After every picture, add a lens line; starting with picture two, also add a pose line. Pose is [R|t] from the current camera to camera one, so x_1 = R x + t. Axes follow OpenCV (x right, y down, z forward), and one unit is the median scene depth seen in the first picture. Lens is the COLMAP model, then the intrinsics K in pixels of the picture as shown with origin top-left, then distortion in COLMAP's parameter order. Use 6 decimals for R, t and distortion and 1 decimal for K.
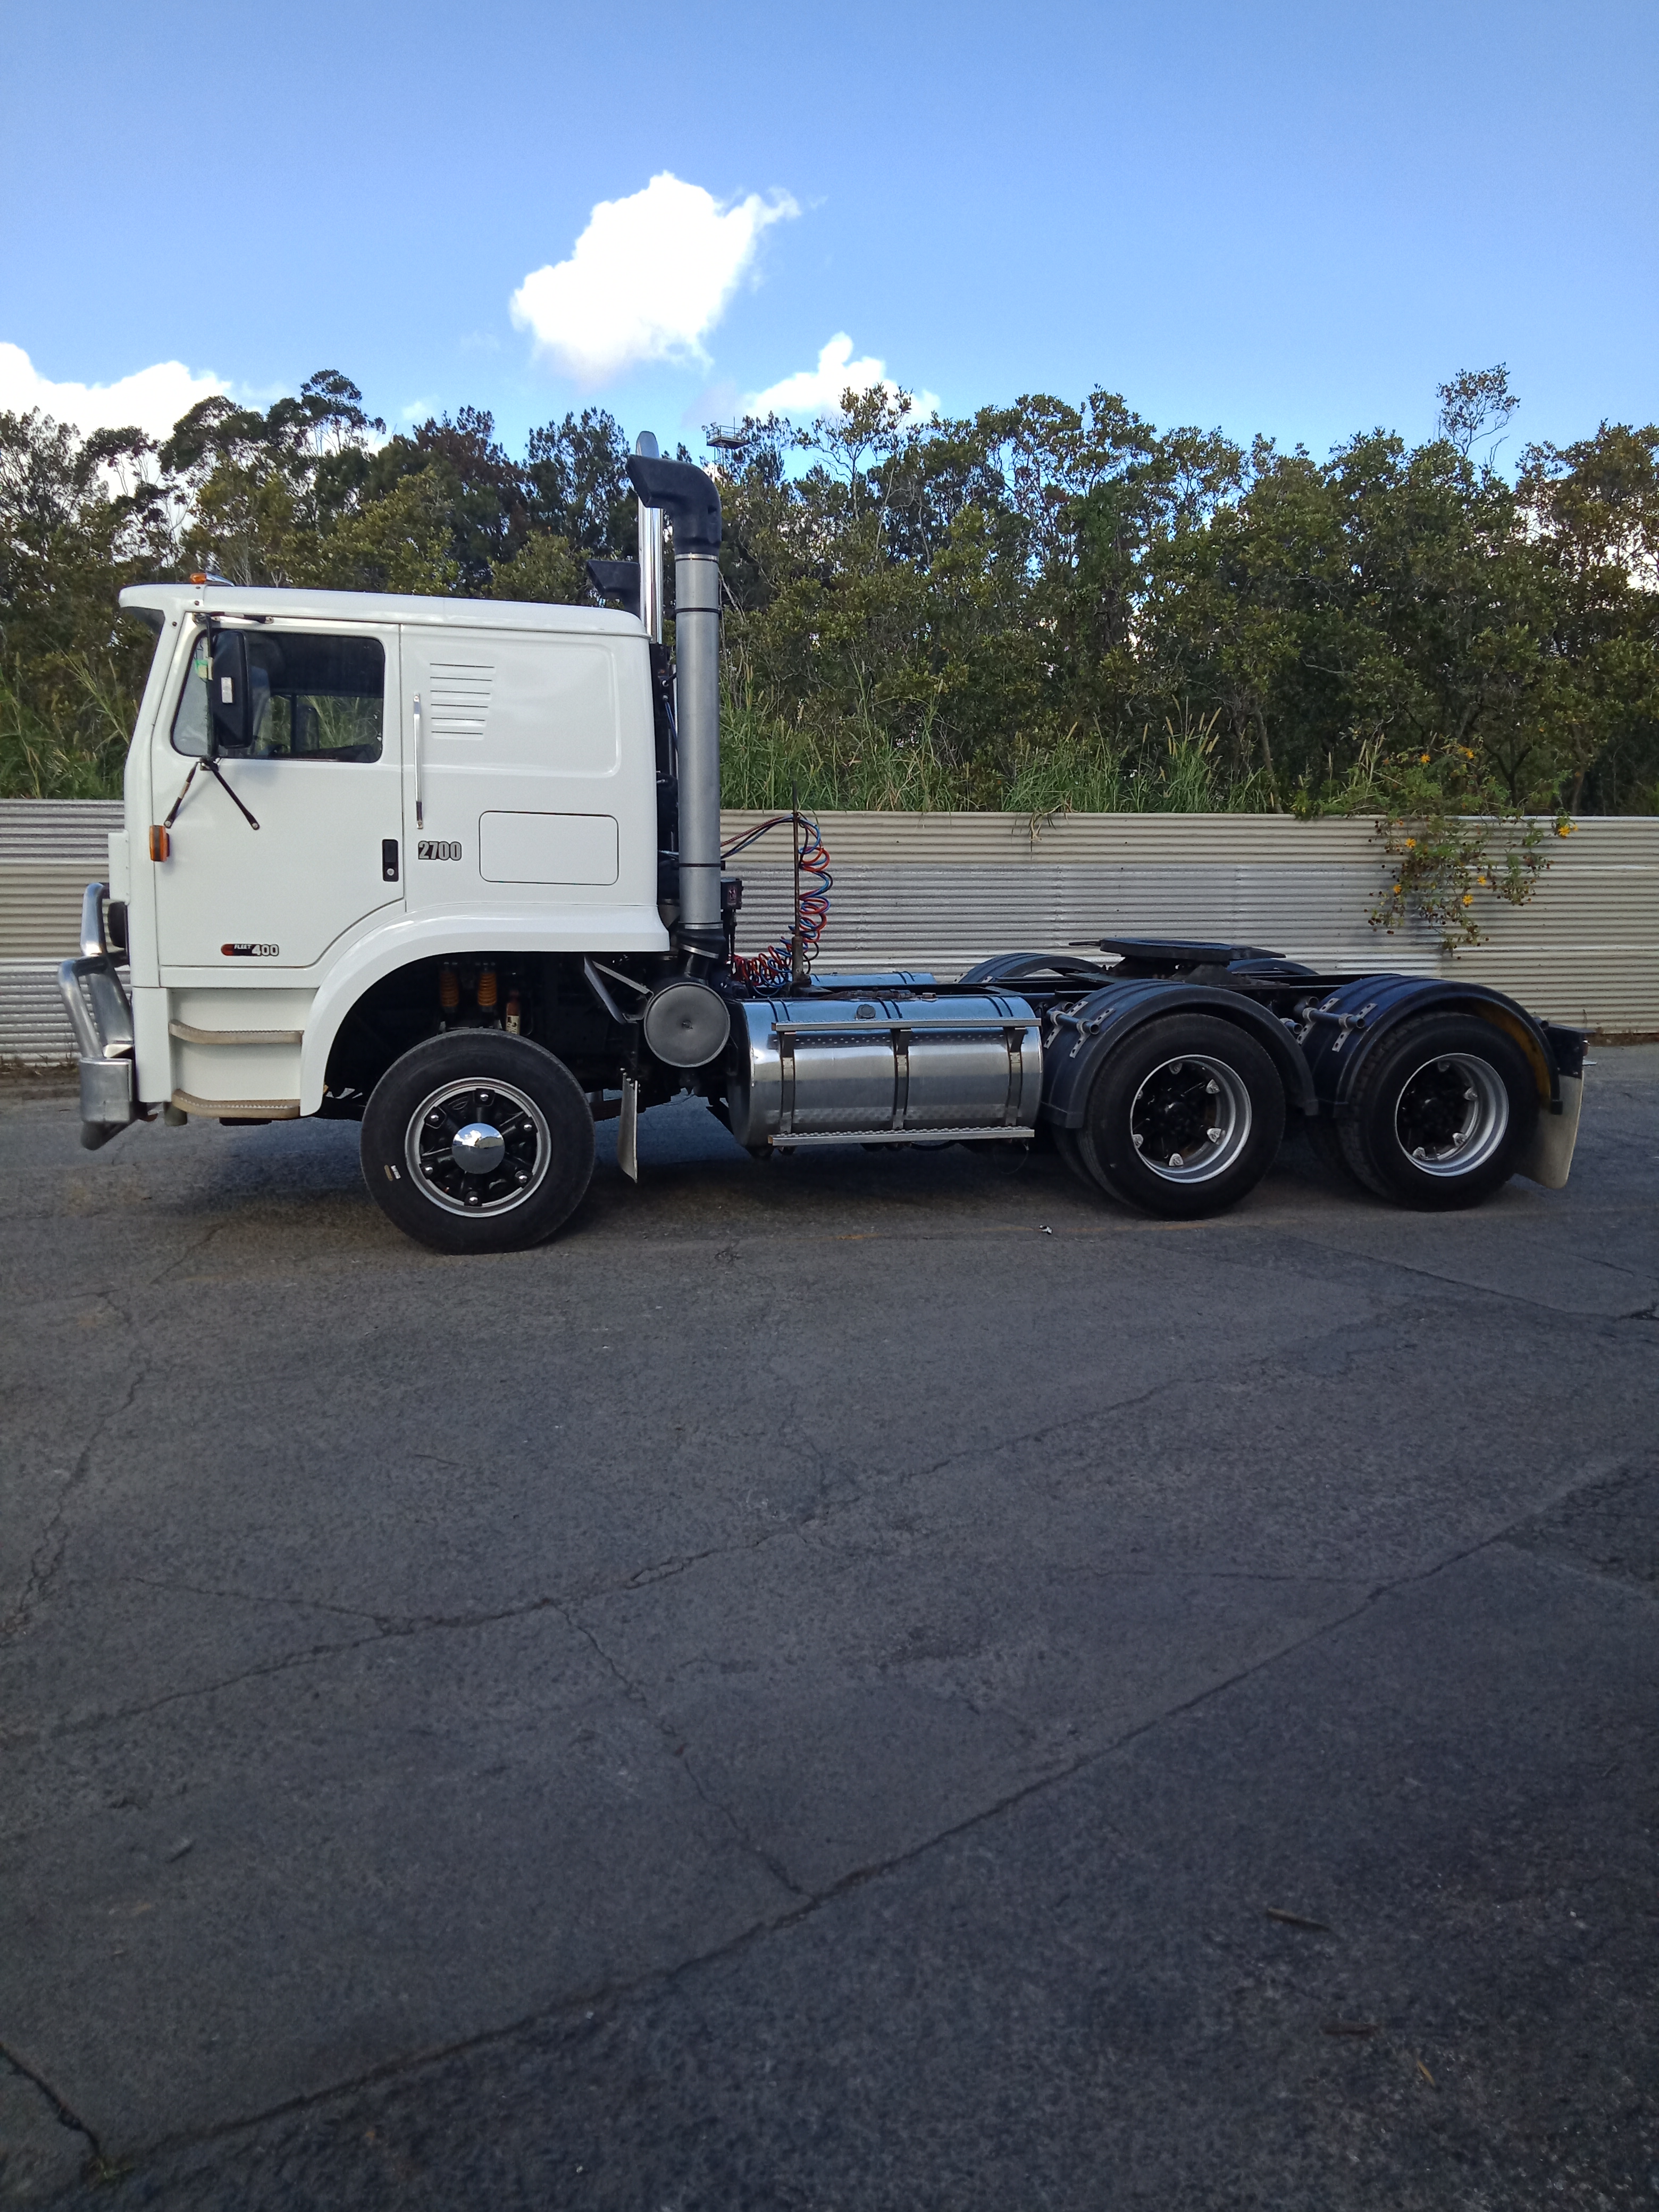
lens RADIAL K [[1613.5, 0, 829.4], [0, 1613.5, 1120.9], [0, 0, 1]] dist [0.042368, -0.037382]
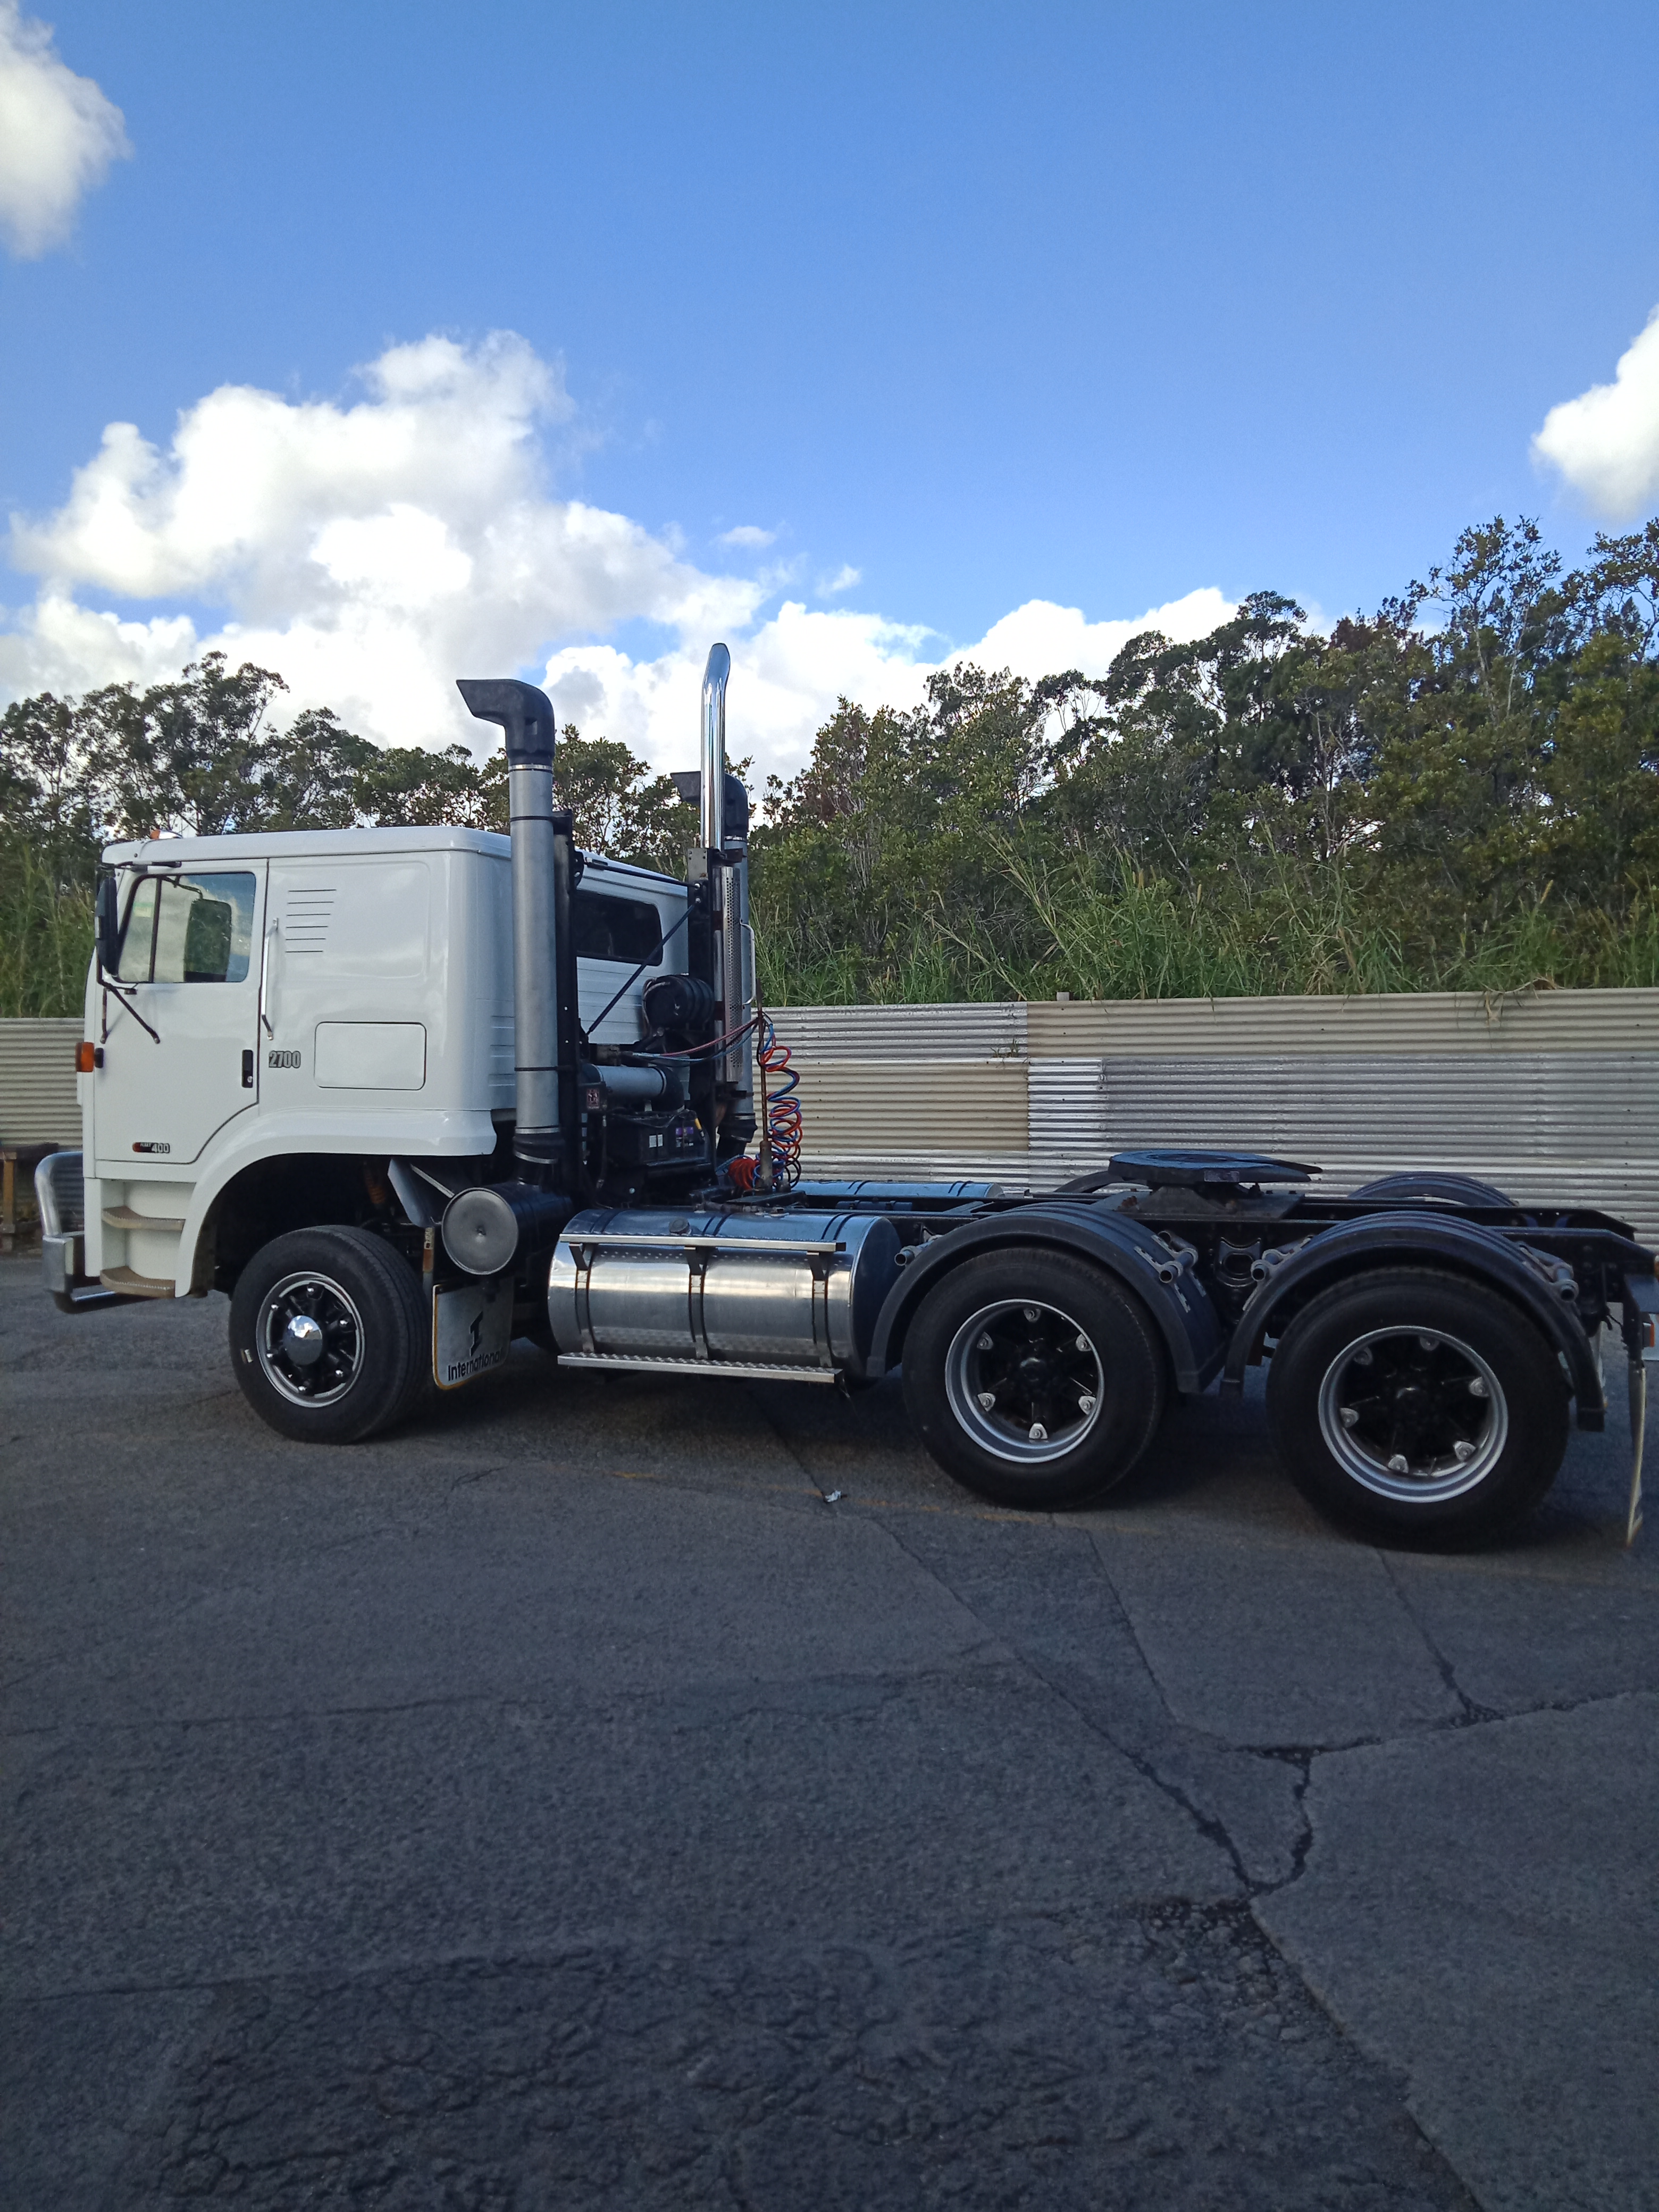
lens RADIAL K [[1613.5, 0, 829.4], [0, 1613.5, 1120.9], [0, 0, 1]] dist [0.042368, -0.037382]
pose [[0.831326, 0.011949, -0.555657, 0.633643], [-0.075311, 0.992970, -0.091320, -0.052291], [0.550659, 0.117763, 0.826381, 0.298308]]
